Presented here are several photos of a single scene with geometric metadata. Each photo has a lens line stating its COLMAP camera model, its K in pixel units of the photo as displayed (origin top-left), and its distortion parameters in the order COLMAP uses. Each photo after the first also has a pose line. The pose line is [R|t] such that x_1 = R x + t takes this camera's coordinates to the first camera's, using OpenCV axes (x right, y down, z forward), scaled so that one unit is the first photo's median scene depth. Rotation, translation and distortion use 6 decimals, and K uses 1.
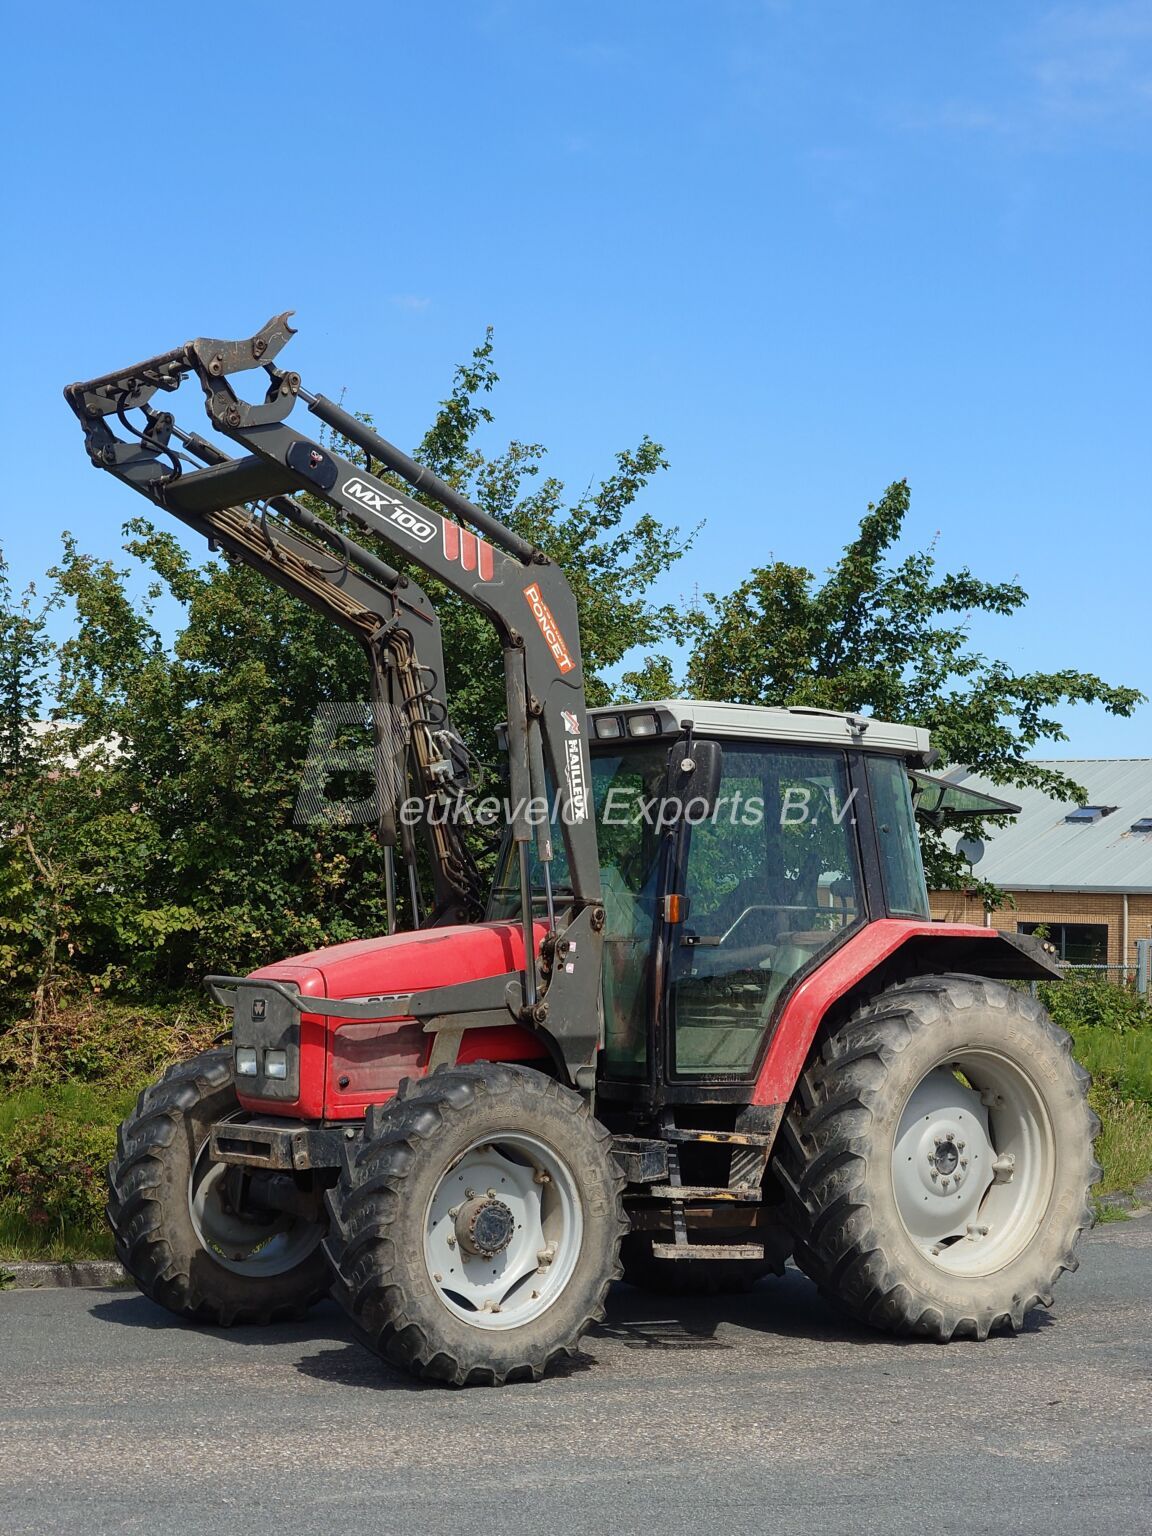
lens RADIAL K [[2745.4, 0, 576.0], [0, 2745.4, 768.0], [0, 0, 1]] dist [0.019307, 0.098189]
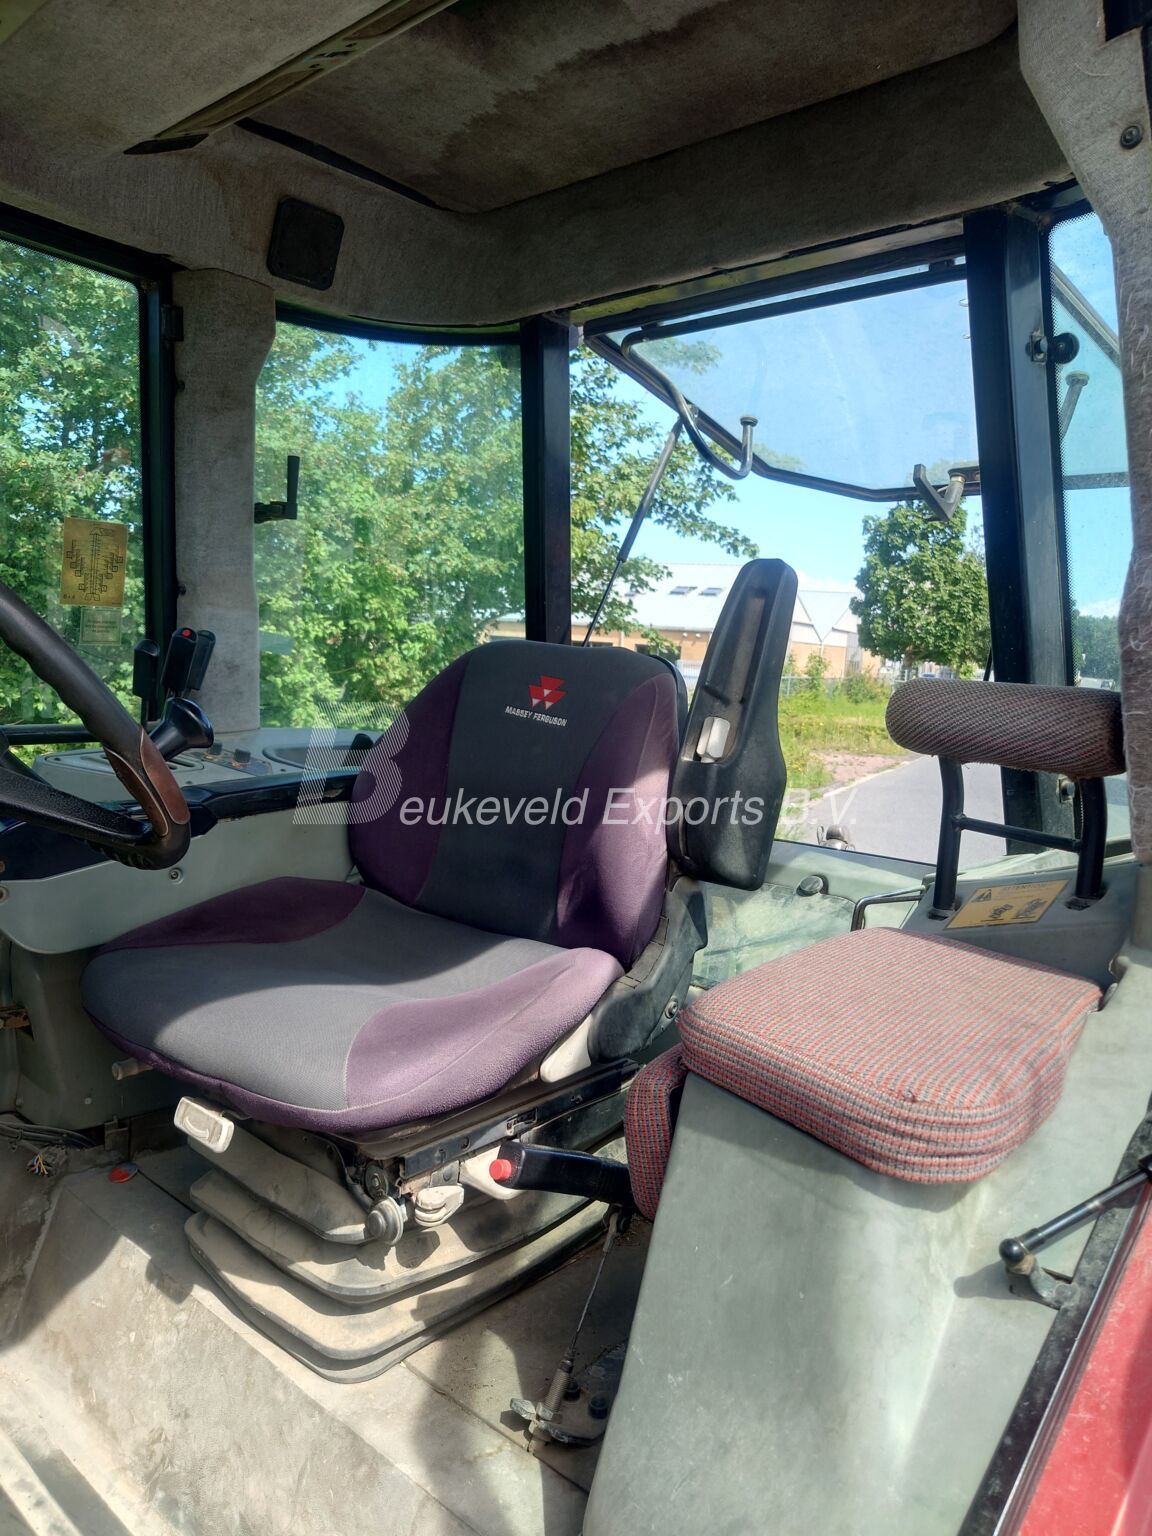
lens RADIAL K [[1122.5, 0, 604.1], [0, 1122.5, 770.5], [0, 0, 1]] dist [0.013181, -0.004677]
pose [[0.978197, 0.008125, 0.207522, 0.033782], [-0.044474, 0.984249, 0.171100, 0.021874], [-0.202863, -0.176599, 0.963151, 0.565103]]
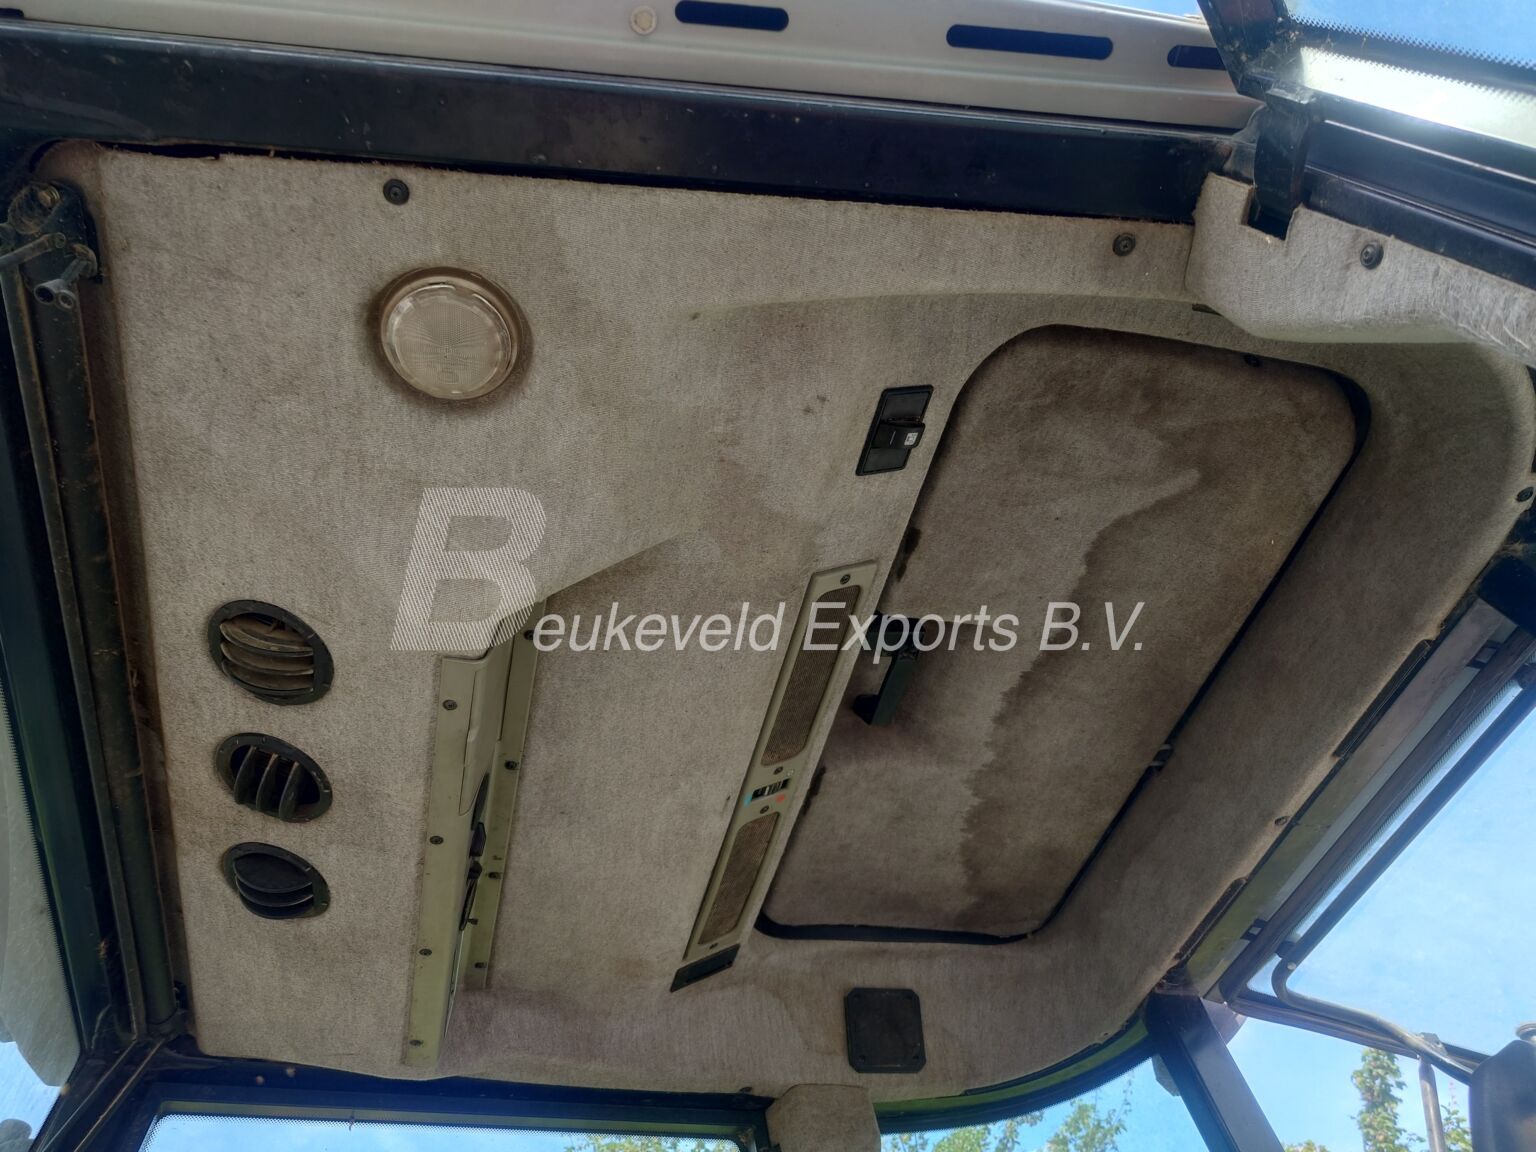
lens RADIAL K [[1134.9, 0, 768.0], [0, 1134.9, 576.0], [0, 0, 1]] dist [0.028784, -0.001511]
pose [[0.913759, -0.385114, -0.129350, 0.043507], [0.180359, 0.669853, -0.720256, 0.032622], [0.364026, 0.634811, 0.681543, 0.578659]]
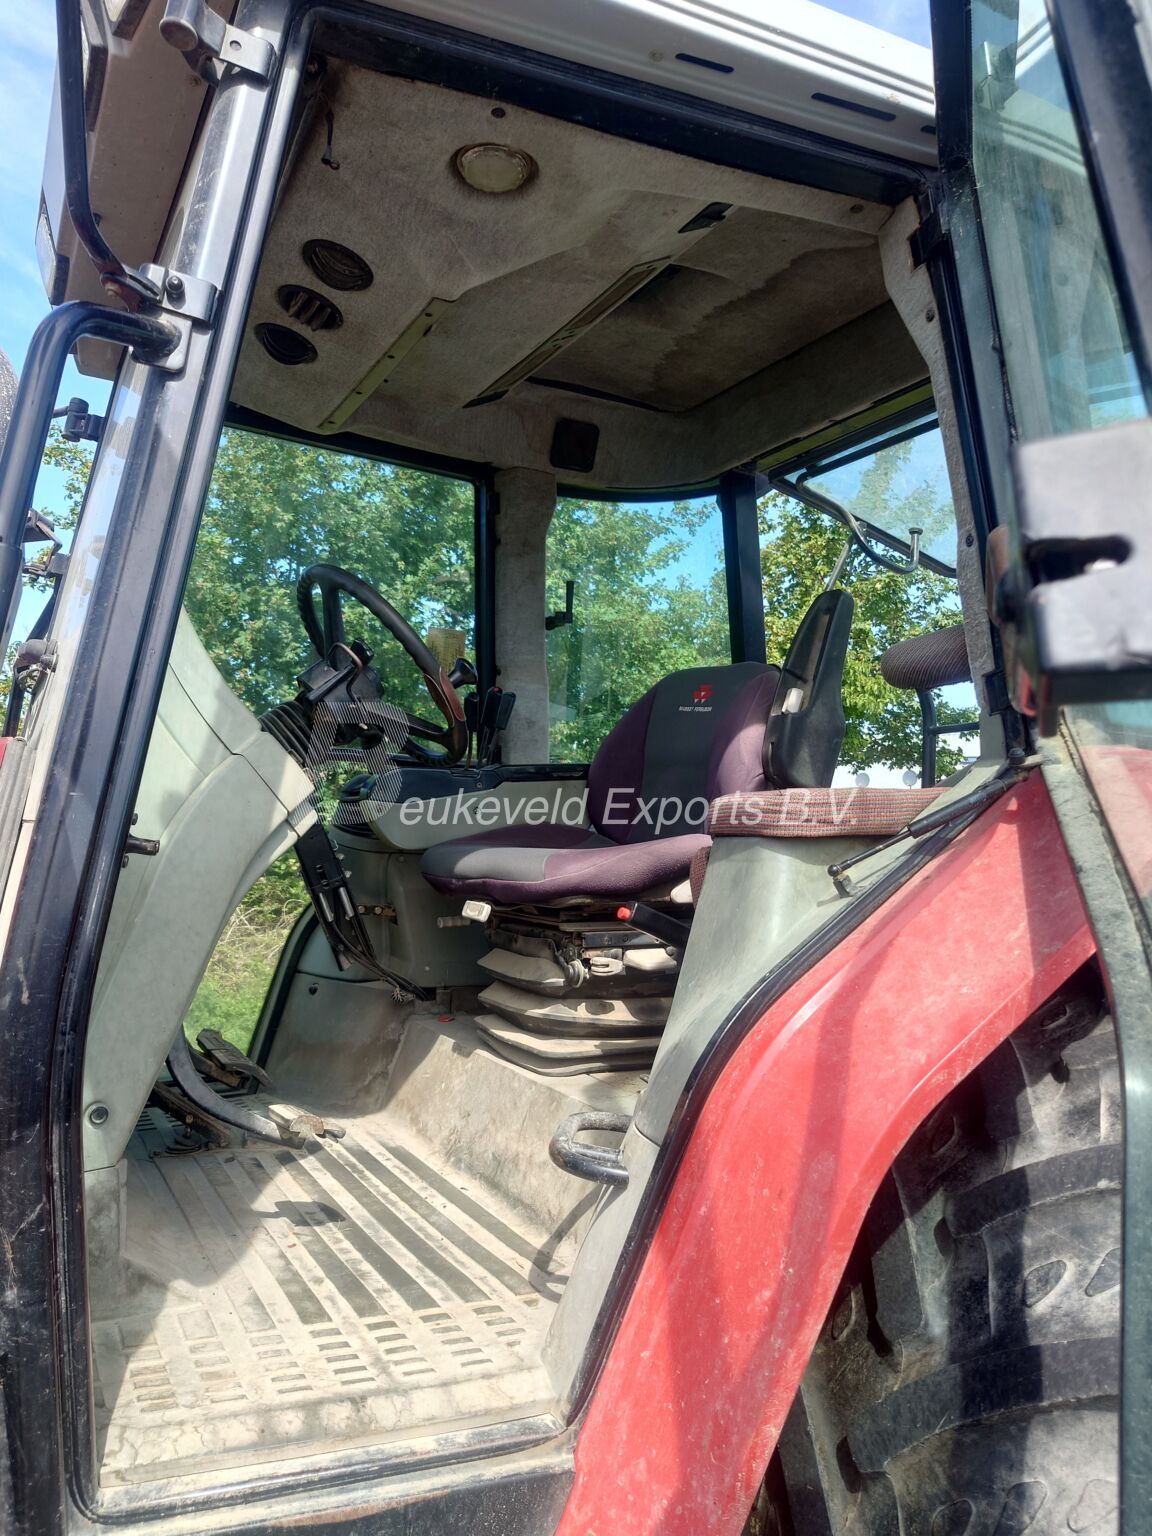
lens RADIAL K [[1134.9, 0, 583.9], [0, 1134.9, 756.1], [0, 0, 1]] dist [0.028784, -0.001511]
pose [[0.991906, -0.006355, -0.126814, 0.045743], [0.006718, 0.999974, 0.002438, 0.033422], [0.126795, -0.003270, 0.991924, 0.529420]]
